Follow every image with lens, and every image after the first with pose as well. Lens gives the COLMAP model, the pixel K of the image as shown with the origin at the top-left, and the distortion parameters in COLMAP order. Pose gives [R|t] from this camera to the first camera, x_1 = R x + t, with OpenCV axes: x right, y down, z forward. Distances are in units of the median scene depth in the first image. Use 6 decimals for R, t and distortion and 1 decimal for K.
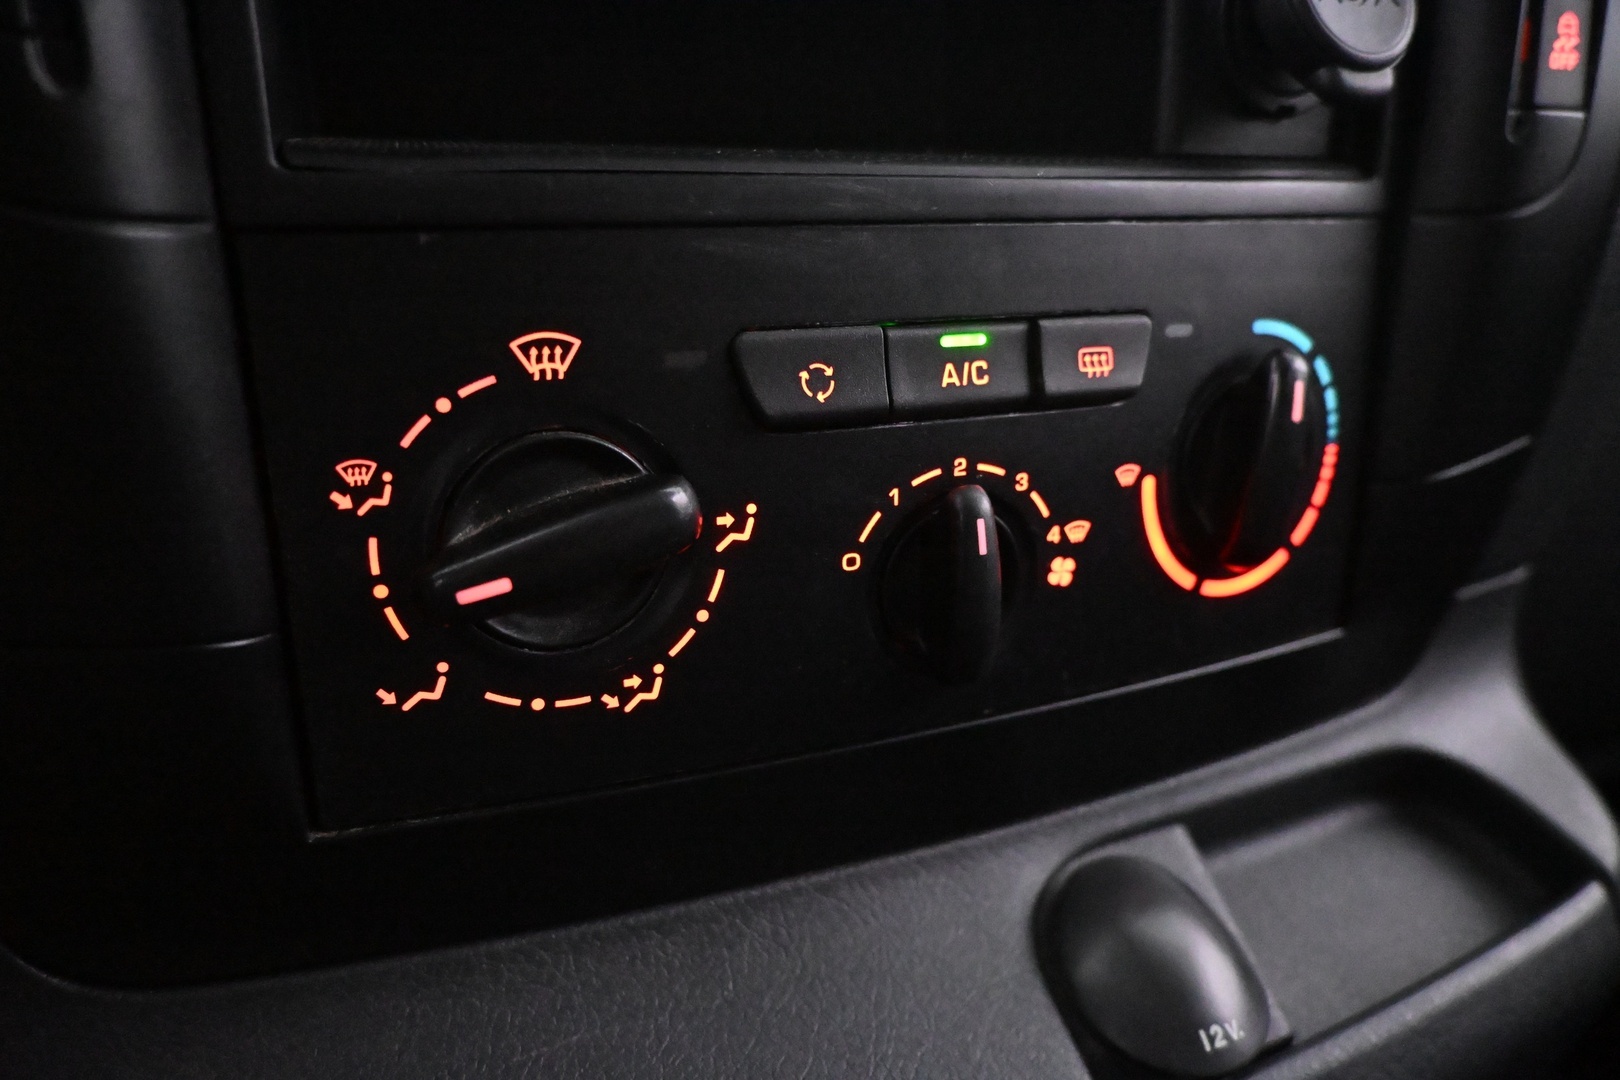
lens RADIAL K [[1093.5, 0, 813.0], [0, 1093.5, 532.1], [0, 0, 1]] dist [-0.004329, -0.006940]
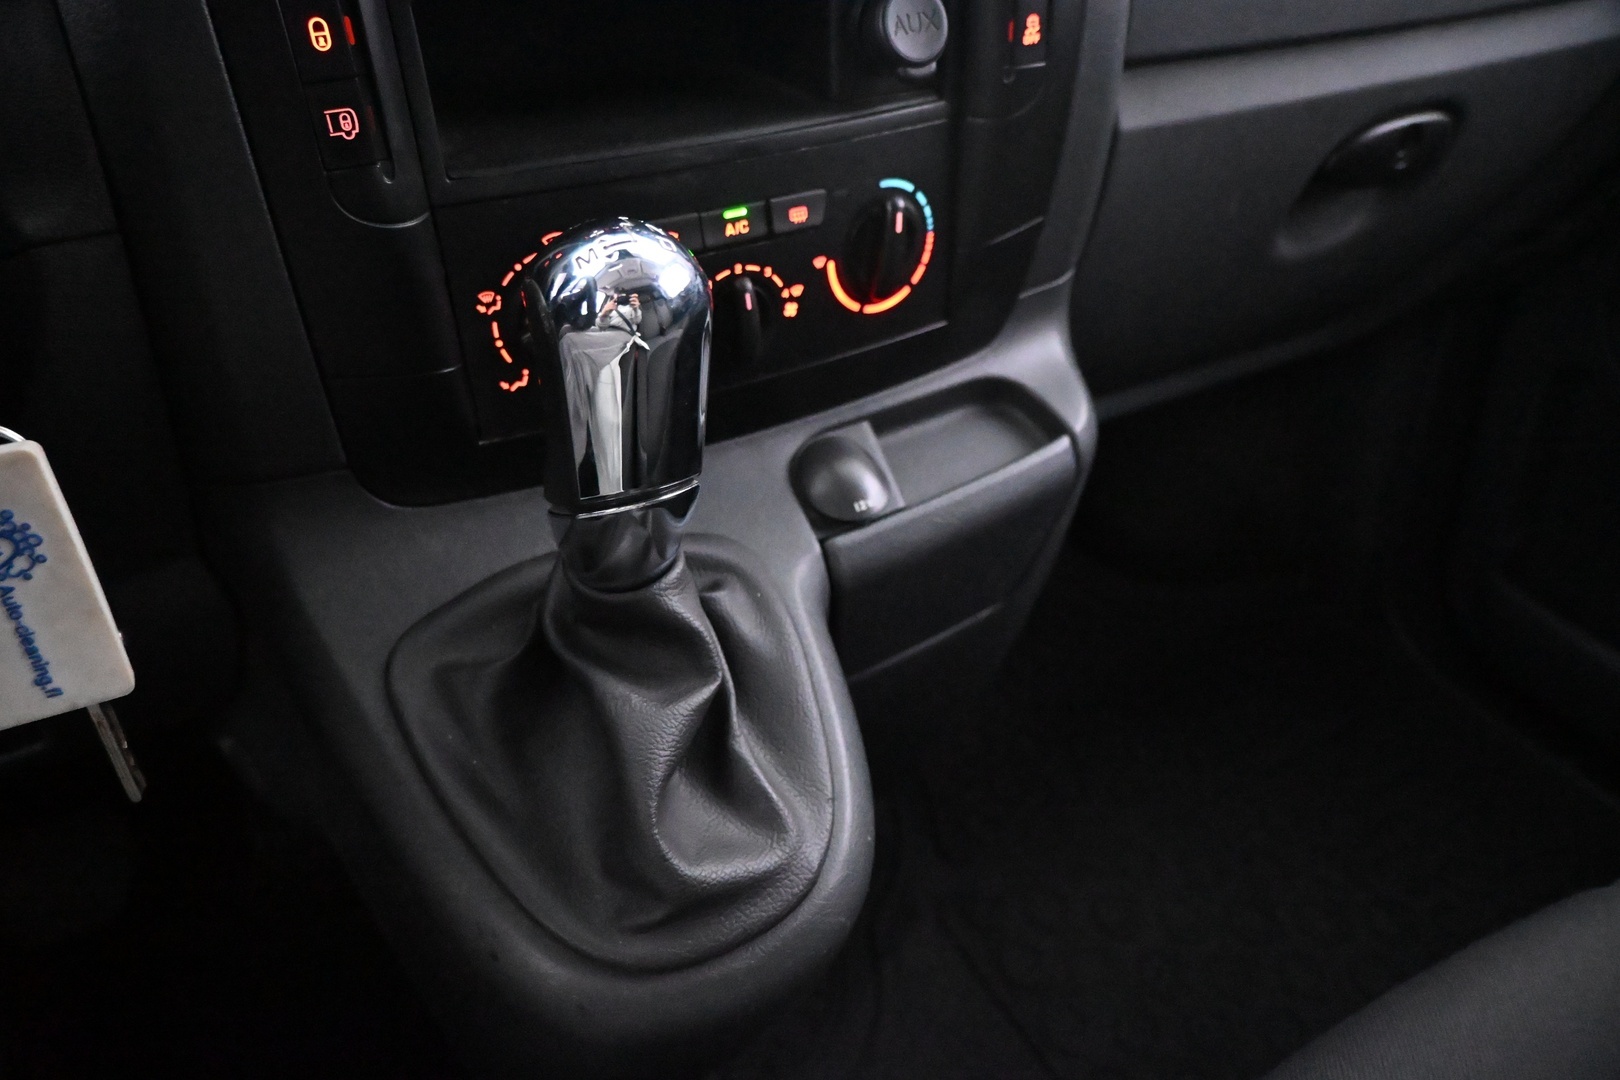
lens RADIAL K [[1093.5, 0, 818.6], [0, 1093.5, 537.4], [0, 0, 1]] dist [-0.004329, -0.006940]
pose [[0.993339, -0.068821, 0.092416, 0.048230], [0.034722, 0.943541, 0.329430, -0.250048], [-0.109870, -0.324027, 0.939646, -1.200207]]
